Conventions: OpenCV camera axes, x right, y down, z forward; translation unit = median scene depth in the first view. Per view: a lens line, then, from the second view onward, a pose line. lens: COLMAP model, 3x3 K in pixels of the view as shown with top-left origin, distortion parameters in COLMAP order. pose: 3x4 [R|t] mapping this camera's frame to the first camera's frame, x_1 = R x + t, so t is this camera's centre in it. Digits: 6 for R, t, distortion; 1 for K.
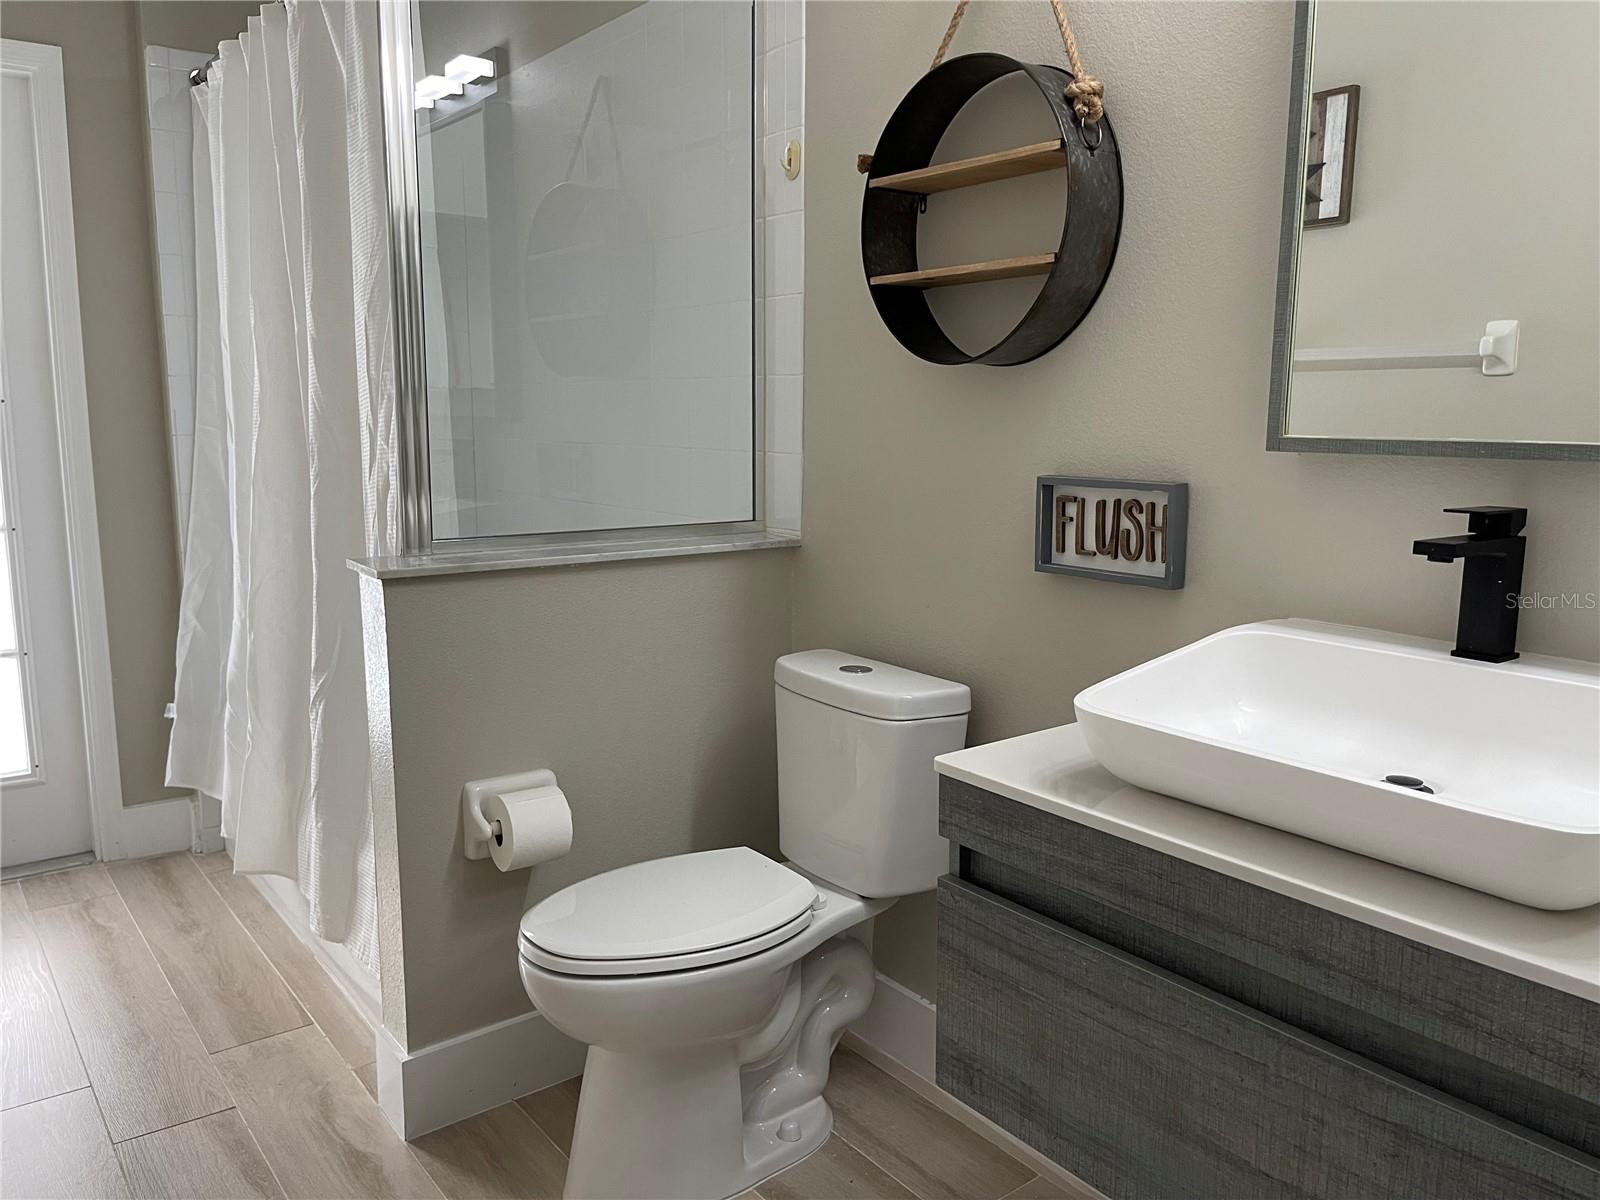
lens RADIAL K [[1206.5, 0, 805.7], [0, 1206.5, 594.9], [0, 0, 1]] dist [0.080655, -0.122884]
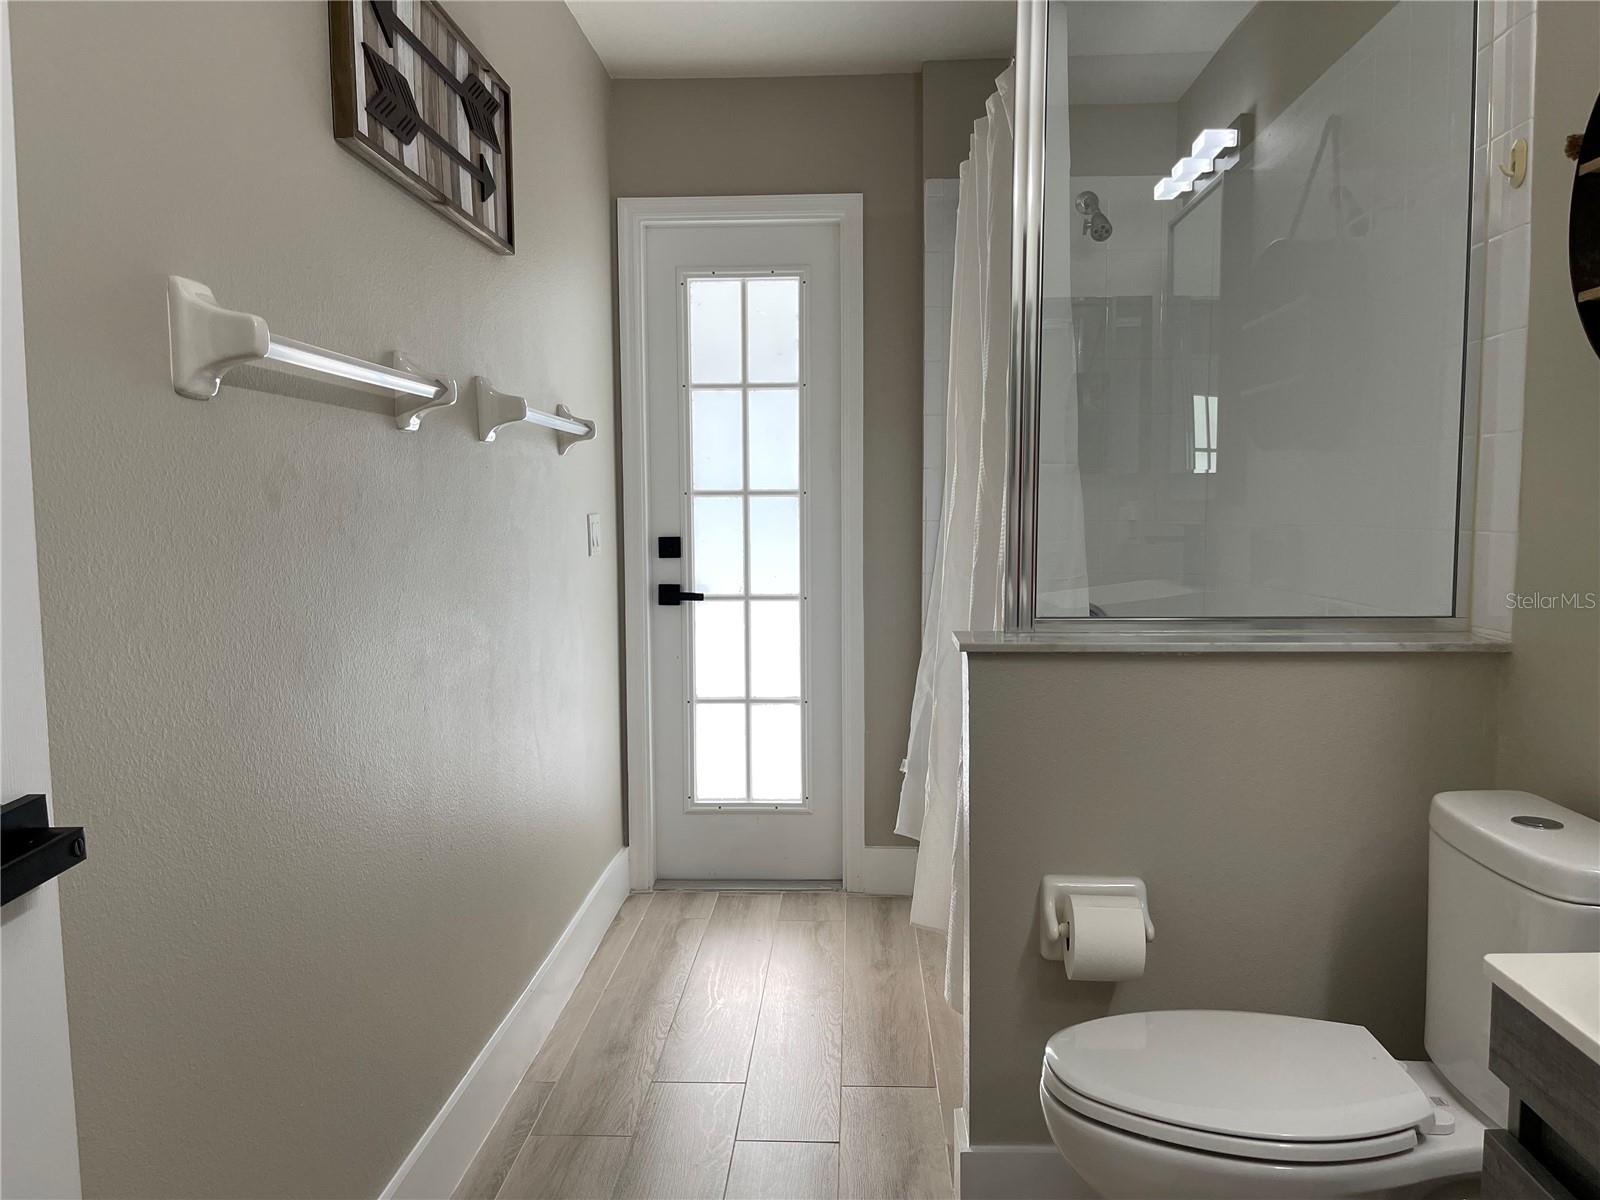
lens RADIAL K [[1197.6, 0, 800.0], [0, 1197.6, 600.0], [0, 0, 1]] dist [0.070180, -0.095762]
pose [[0.764332, 0.040067, -0.643576, 0.143516], [-0.087742, 0.995247, -0.042244, -0.001627], [0.638825, 0.088757, 0.764215, 0.121839]]
